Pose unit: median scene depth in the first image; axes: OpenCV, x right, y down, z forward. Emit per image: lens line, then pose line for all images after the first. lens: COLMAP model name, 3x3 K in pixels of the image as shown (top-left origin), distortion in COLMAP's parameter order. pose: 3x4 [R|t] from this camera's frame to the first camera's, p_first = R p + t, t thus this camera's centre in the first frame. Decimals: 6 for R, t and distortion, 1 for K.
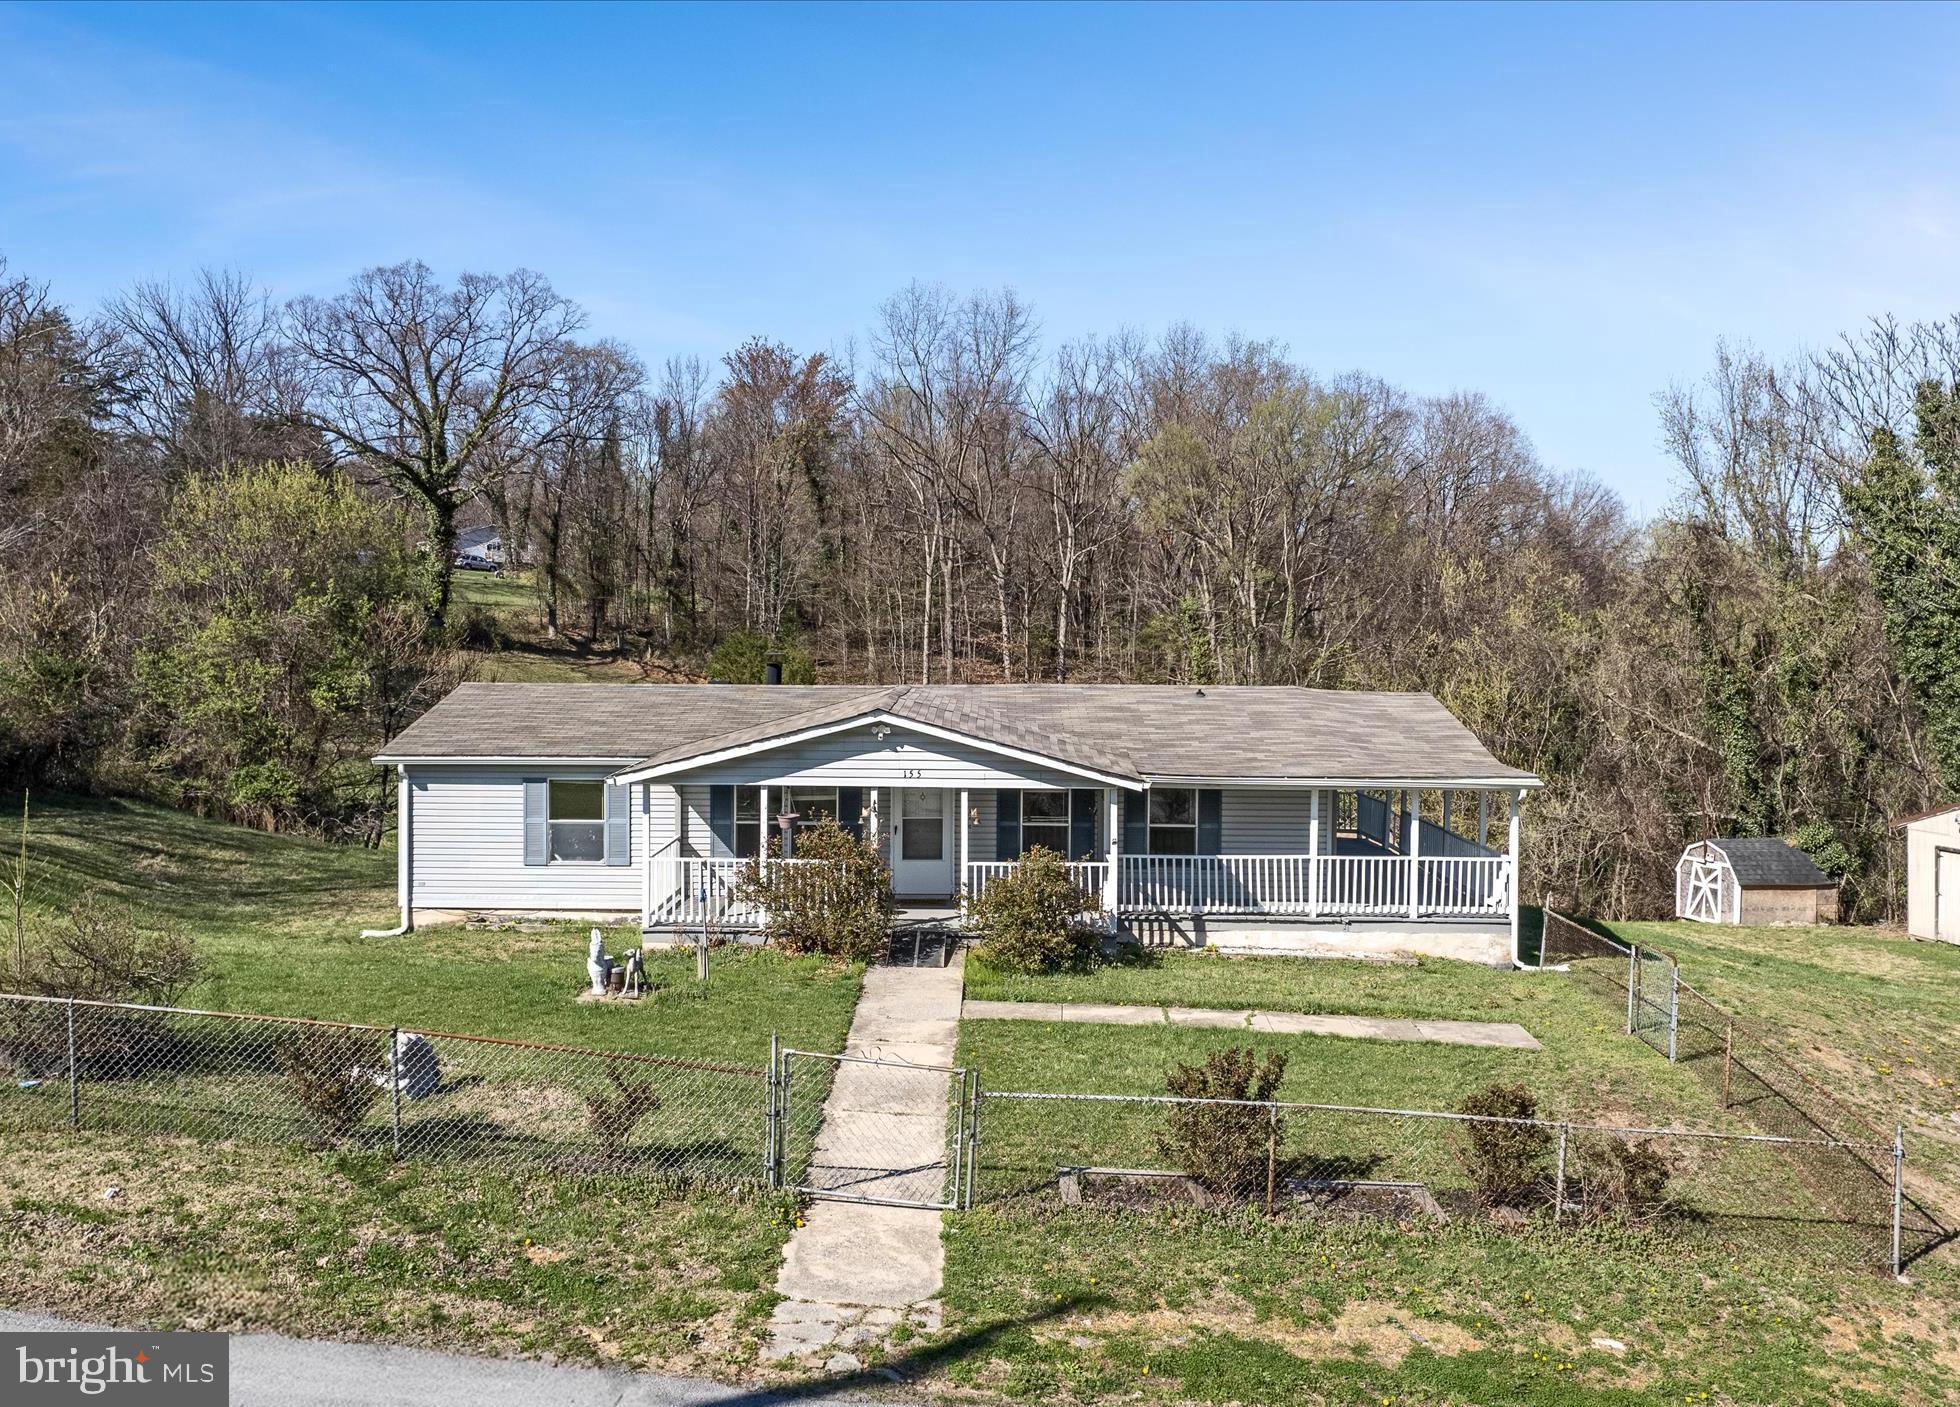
lens RADIAL K [[1573.9, 0, 974.3], [0, 1573.9, 642.2], [0, 0, 1]] dist [-0.046998, 0.000287]
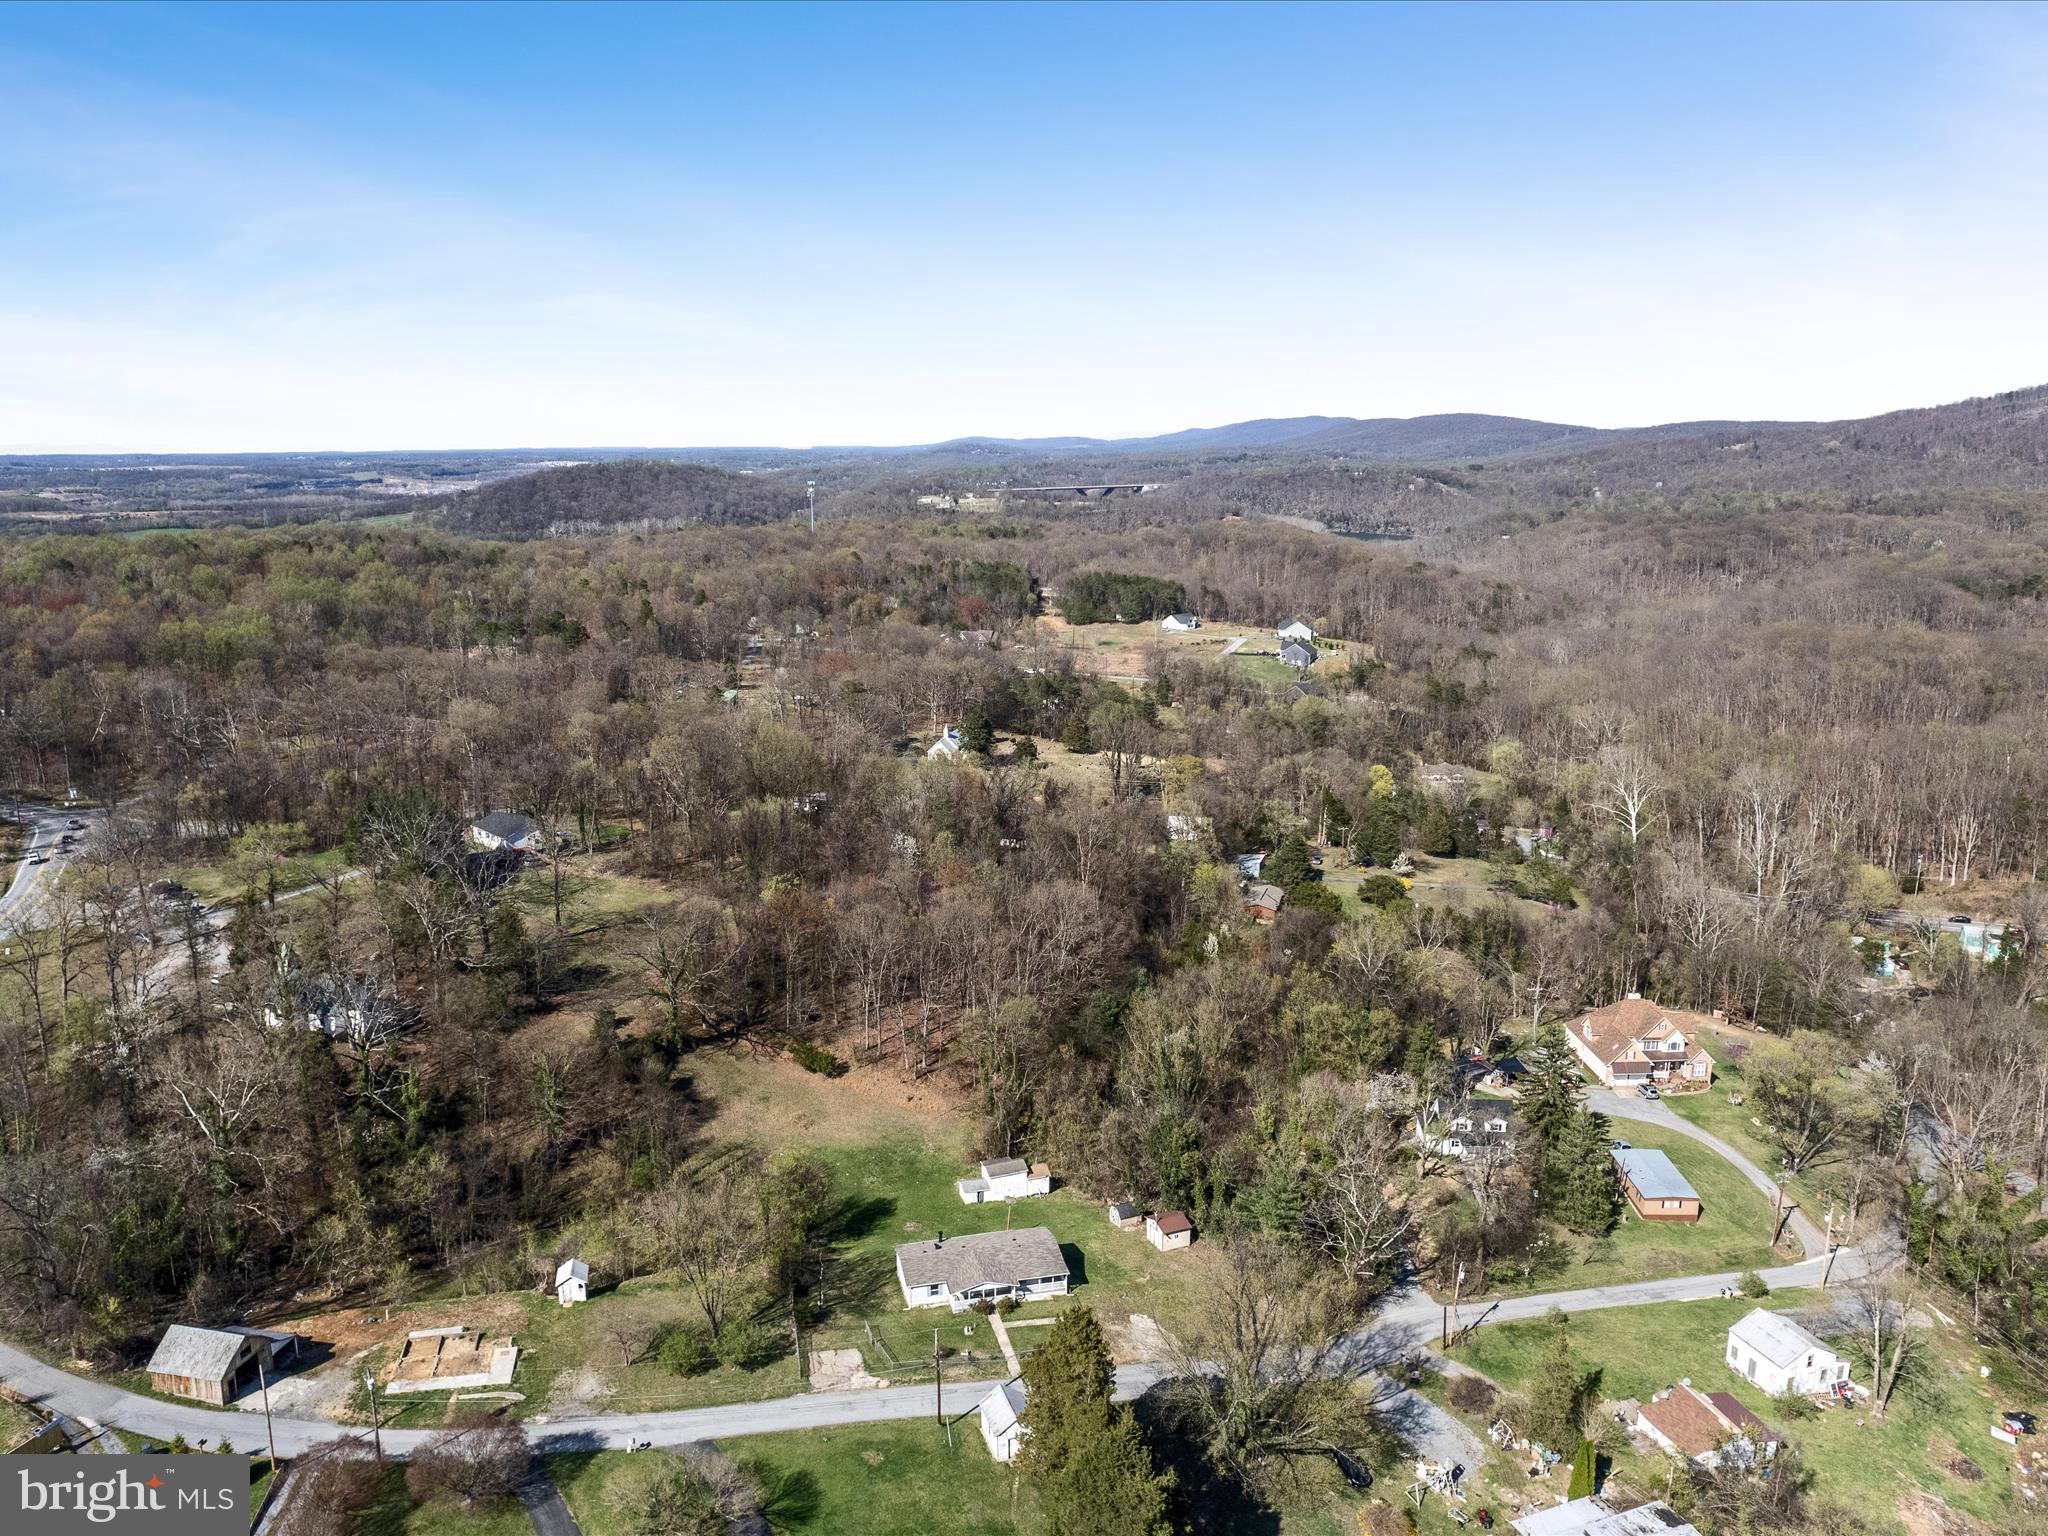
lens RADIAL K [[1471.6, 0, 1022.8], [0, 1471.6, 765.9], [0, 0, 1]] dist [-0.075315, 0.066575]
pose [[0.969194, -0.060375, 0.238782, -1.335437], [0.012544, 0.980332, 0.196956, -3.570601], [-0.245977, -0.187894, 0.950890, -4.988186]]
